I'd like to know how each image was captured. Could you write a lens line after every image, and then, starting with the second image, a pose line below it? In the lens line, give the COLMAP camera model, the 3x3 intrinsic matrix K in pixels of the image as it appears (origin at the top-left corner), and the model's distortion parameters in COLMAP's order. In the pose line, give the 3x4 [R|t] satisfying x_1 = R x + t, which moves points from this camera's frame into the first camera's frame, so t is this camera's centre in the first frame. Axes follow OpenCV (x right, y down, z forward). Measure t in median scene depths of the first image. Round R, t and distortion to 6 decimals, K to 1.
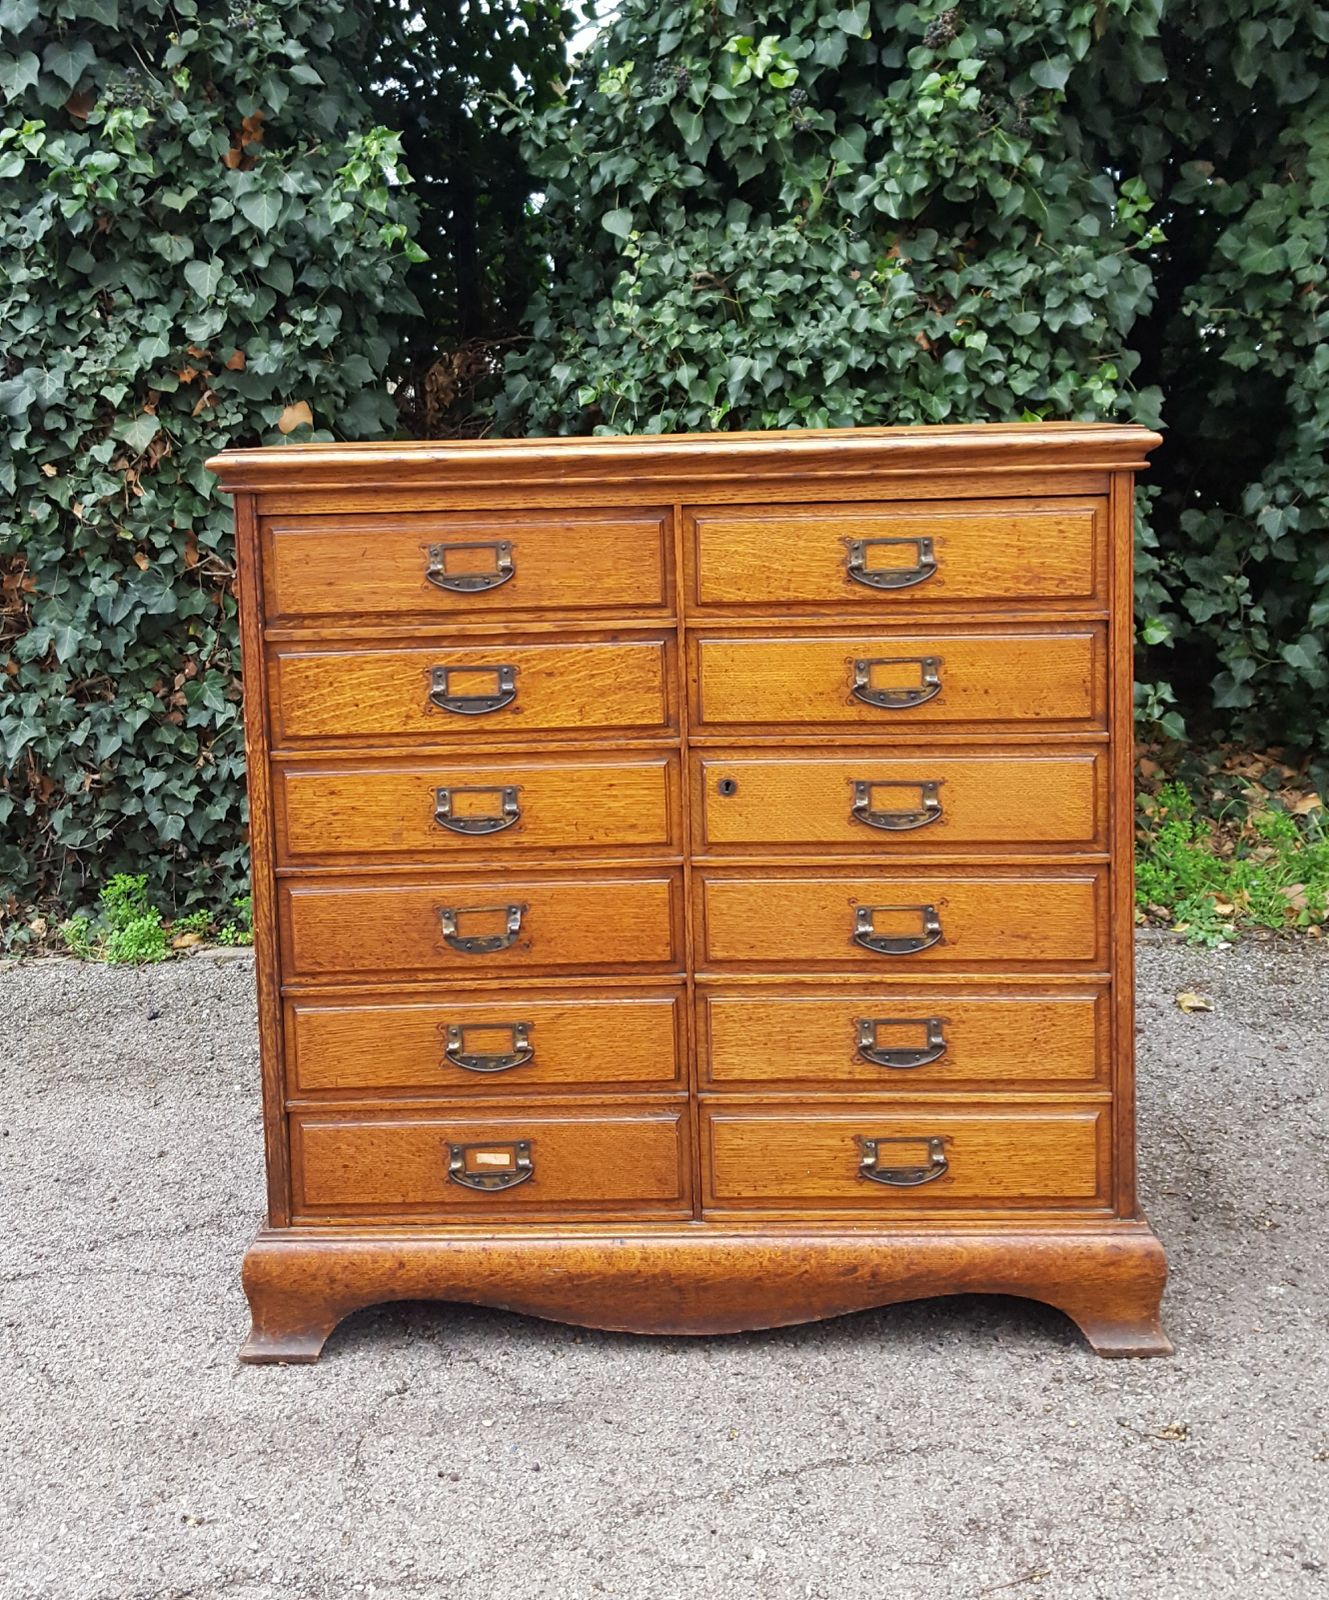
lens RADIAL K [[1708.9, 0, 648.0], [0, 1708.9, 606.2], [0, 0, 1]] dist [0.135842, -0.223756]
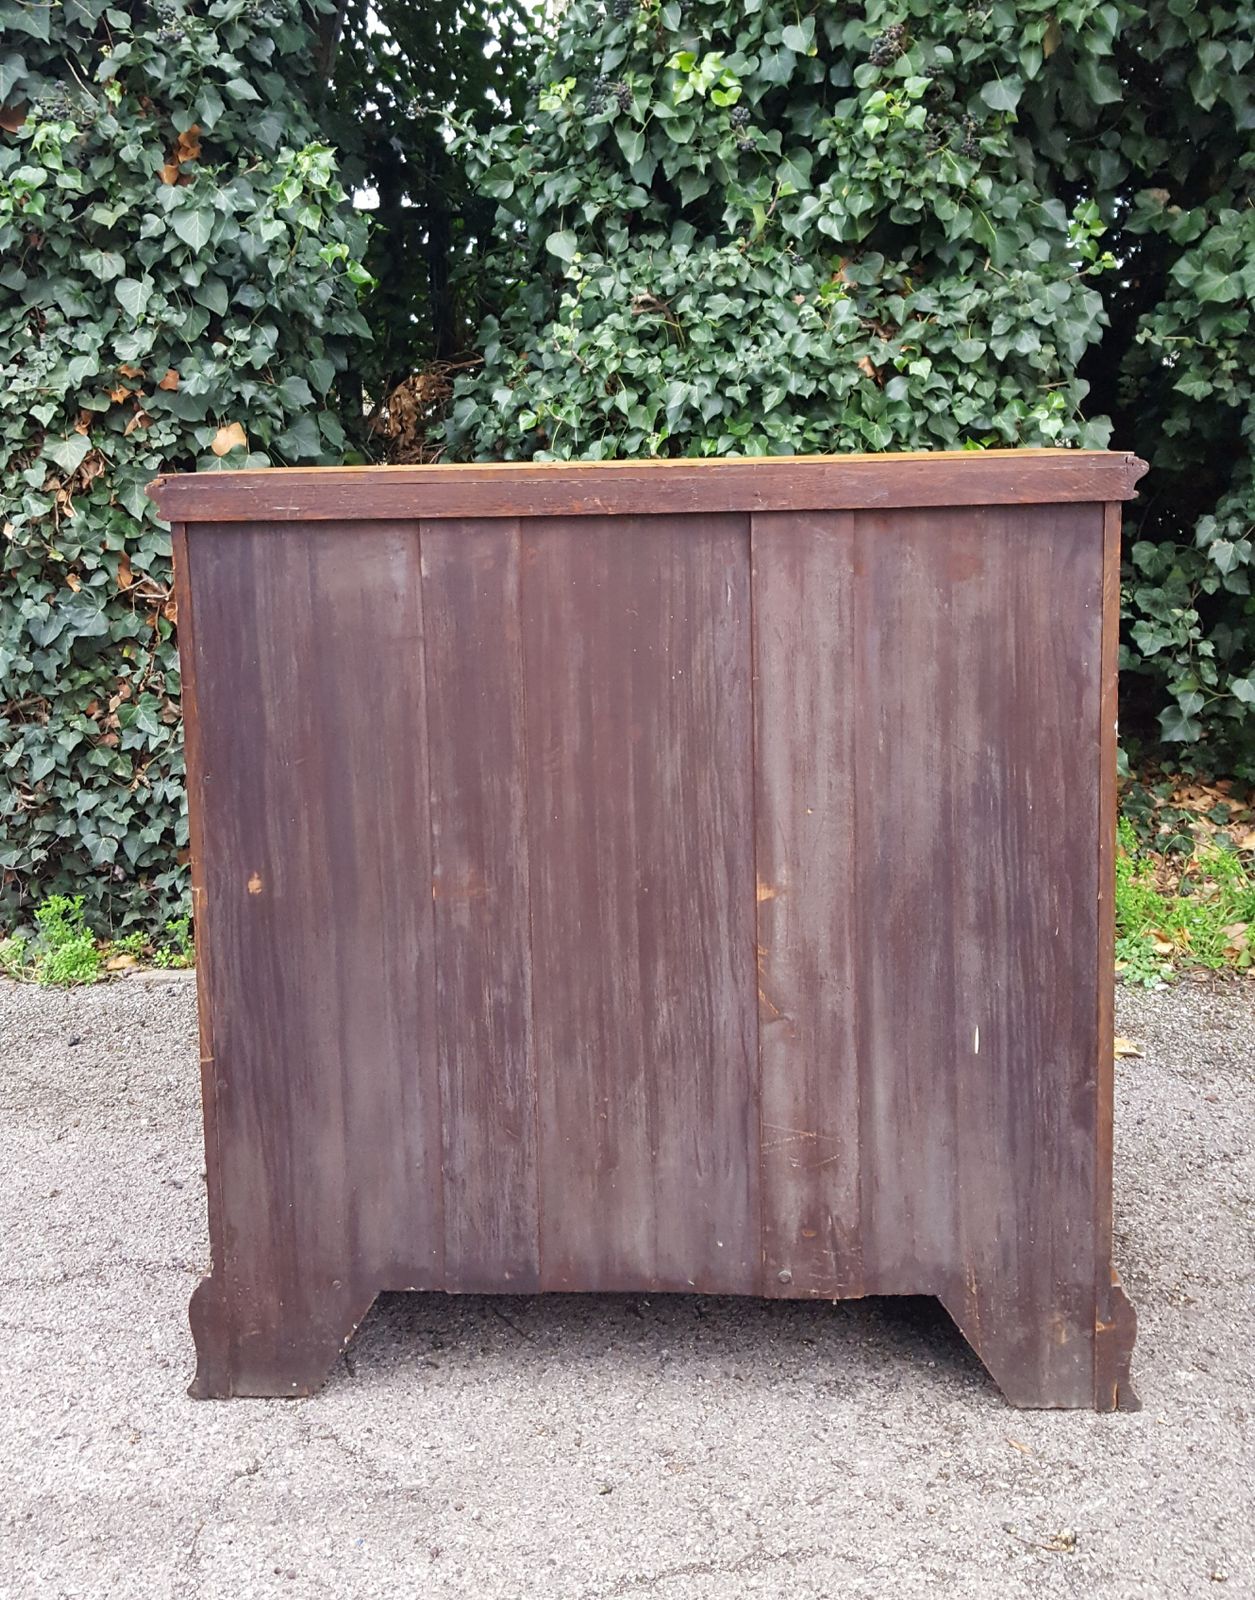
lens RADIAL K [[1618.4, 0, 621.8], [0, 1618.4, 657.5], [0, 0, 1]] dist [0.129443, -0.195839]
pose [[0.999736, 0.012371, -0.019352, 0.040603], [-0.011903, 0.999639, 0.024099, -0.009570], [0.019643, -0.023862, 0.999522, 0.064619]]
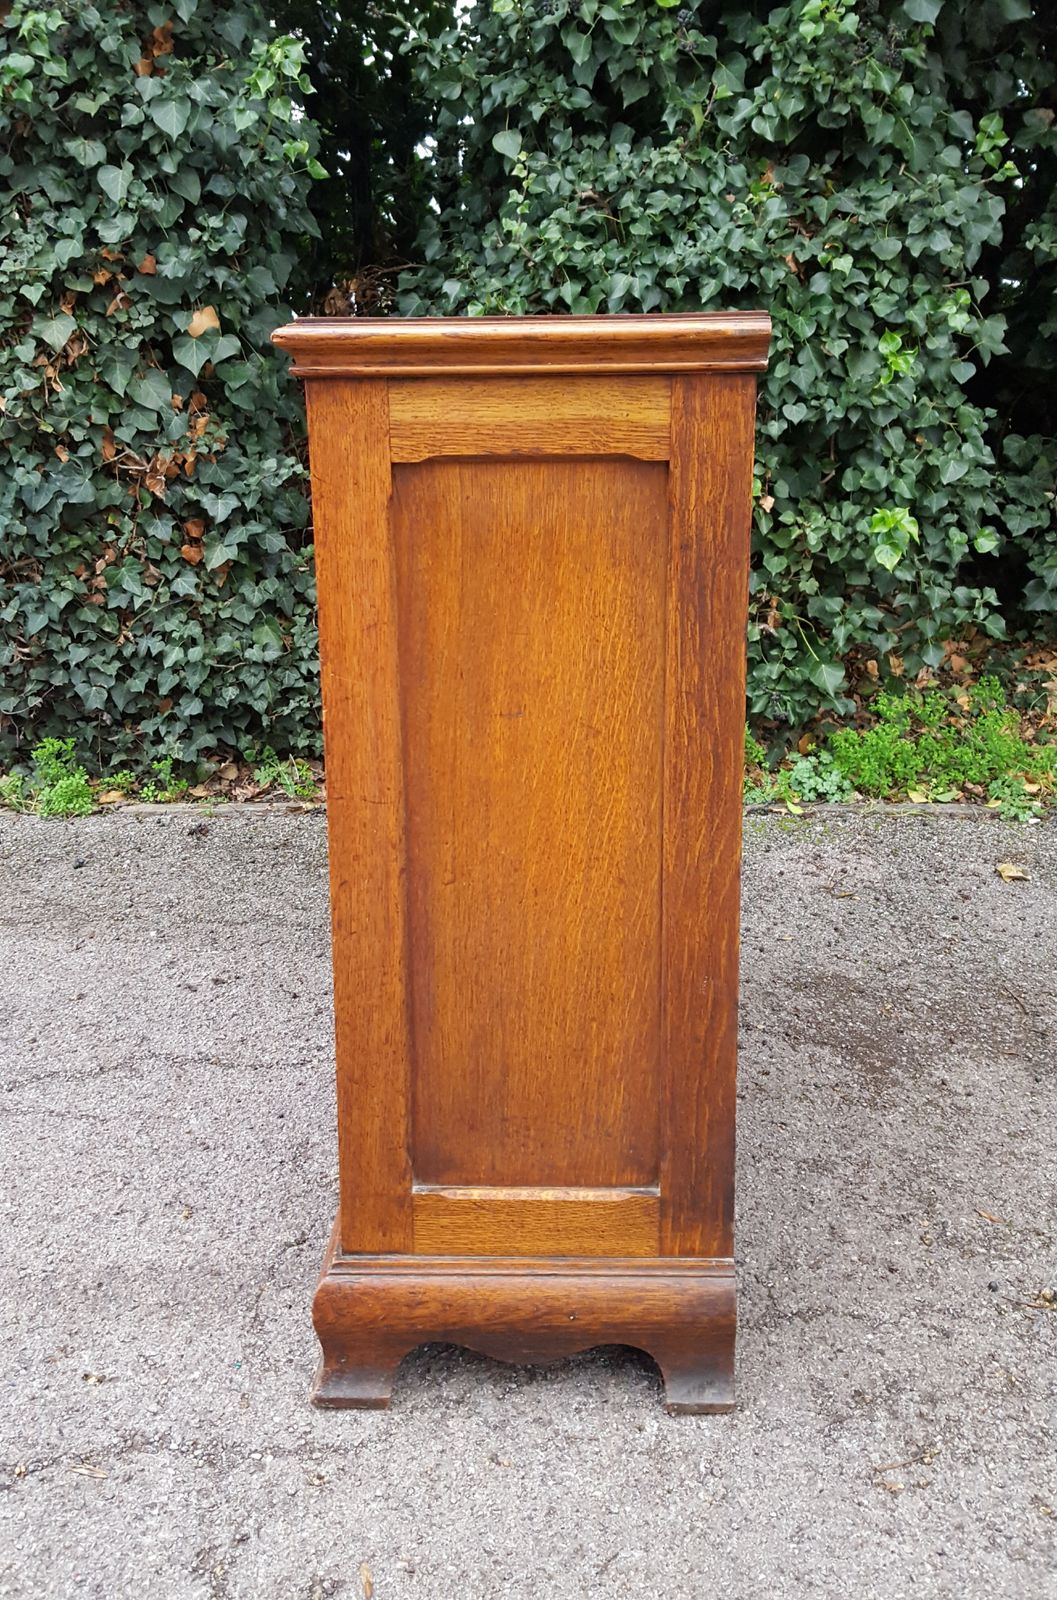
lens RADIAL K [[1355.0, 0, 525.6], [0, 1355.0, 682.1], [0, 0, 1]] dist [0.150340, -0.295982]
pose [[0.999583, 0.021584, 0.019201, -0.016504], [-0.023670, 0.992964, 0.116025, 0.009378], [-0.016562, -0.116431, 0.993061, 0.122577]]
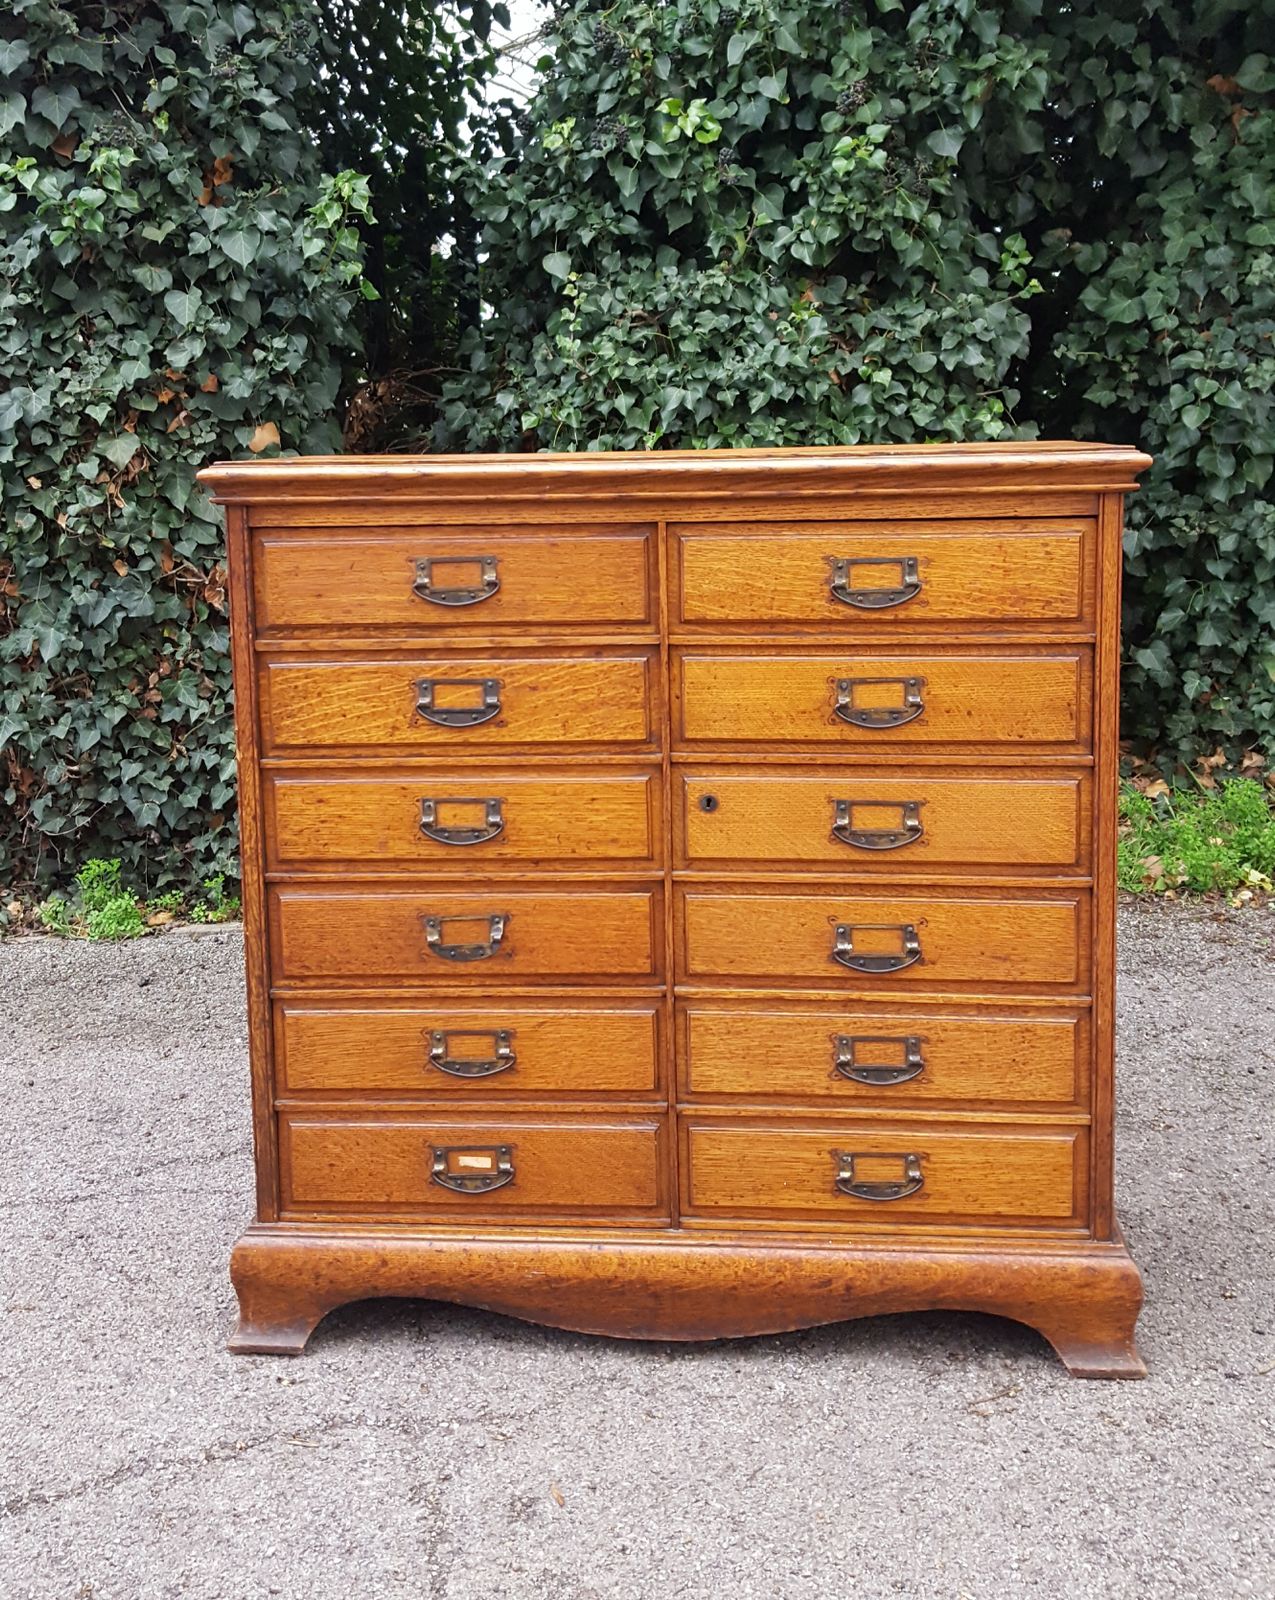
lens RADIAL K [[1624.9, 0, 629.4], [0, 1624.9, 648.4], [0, 0, 1]] dist [0.150414, -0.277820]
pose [[0.996271, 0.001171, 0.086268, -0.065531], [-0.001925, 0.999961, 0.008652, 0.014880], [-0.086254, -0.008786, 0.996234, -0.054260]]
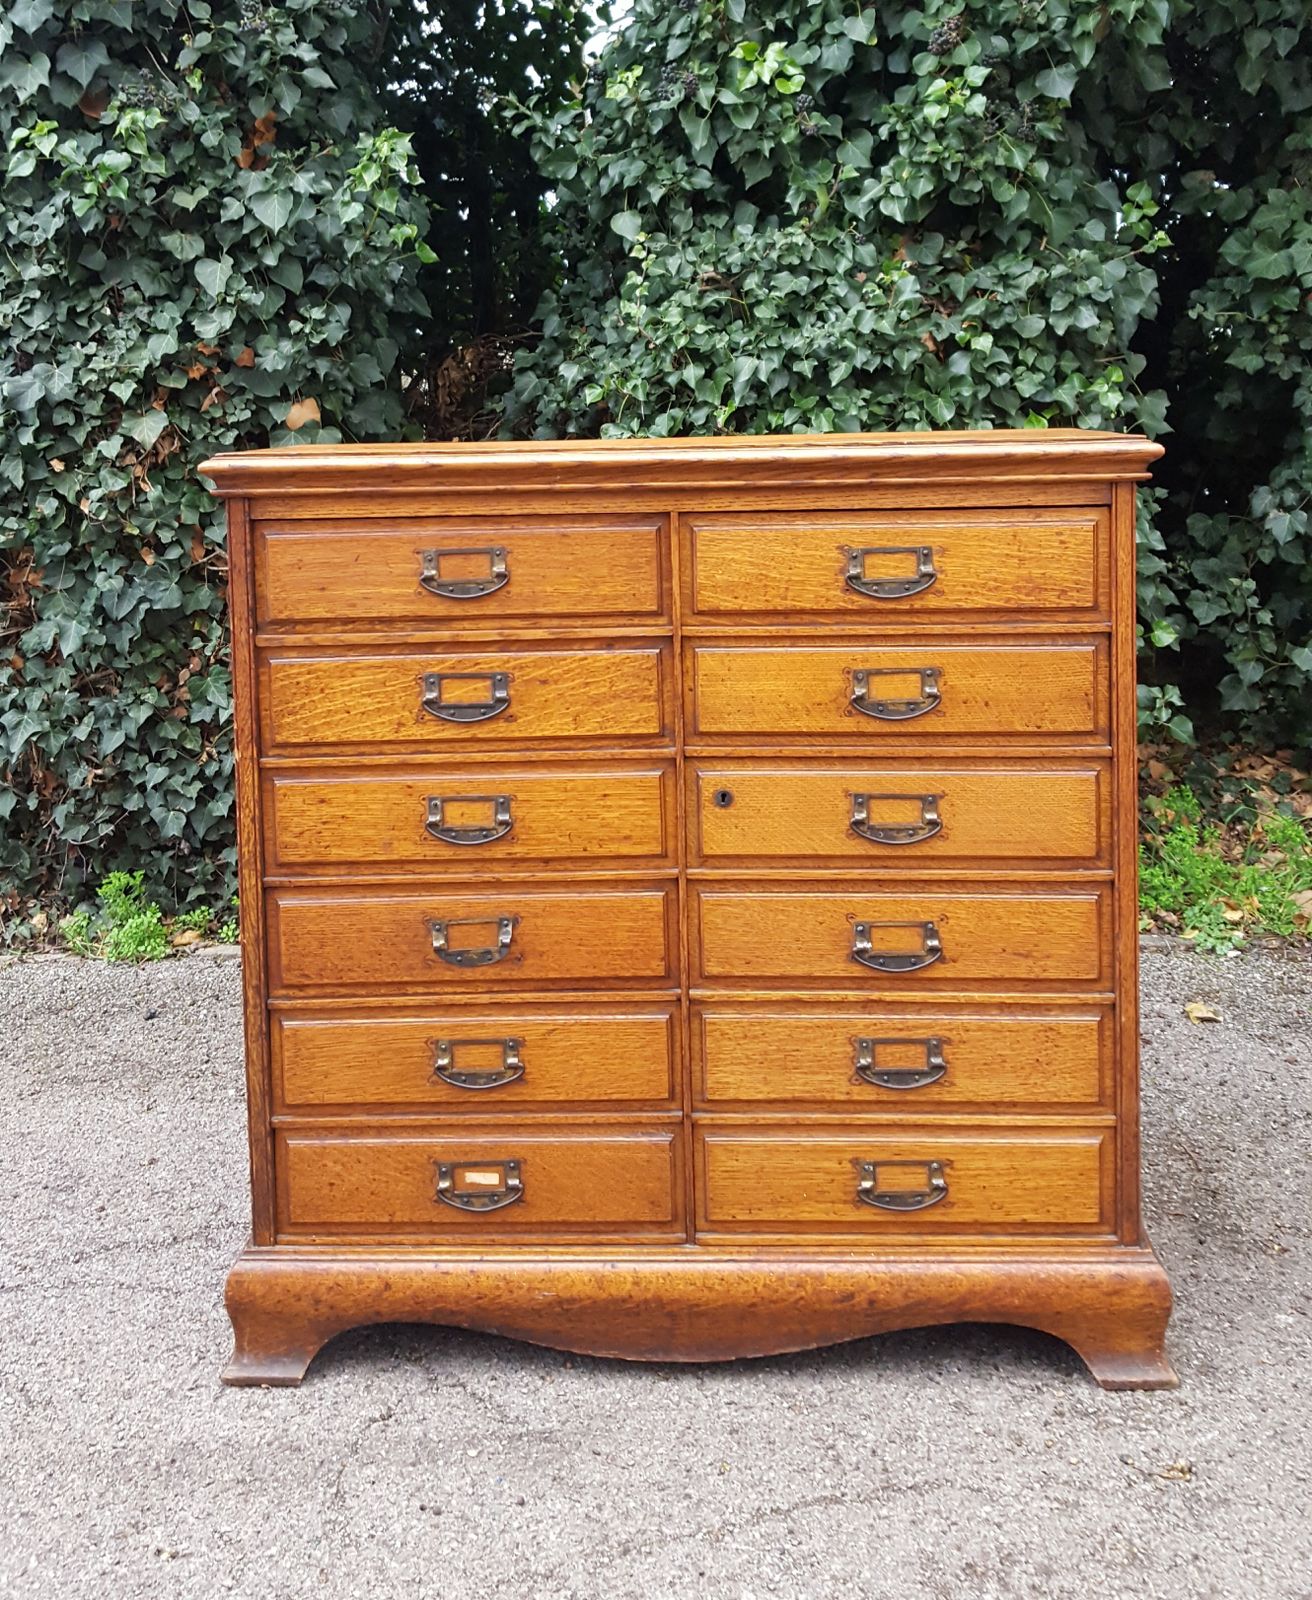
lens RADIAL K [[1687.4, 0, 651.9], [0, 1687.4, 547.0], [0, 0, 1]] dist [0.132935, -0.197400]
pose [[0.999951, 0.007305, -0.006649, 0.005890], [-0.007487, 0.999585, -0.027834, -0.006204], [0.006443, 0.027882, 0.999590, 0.012739]]
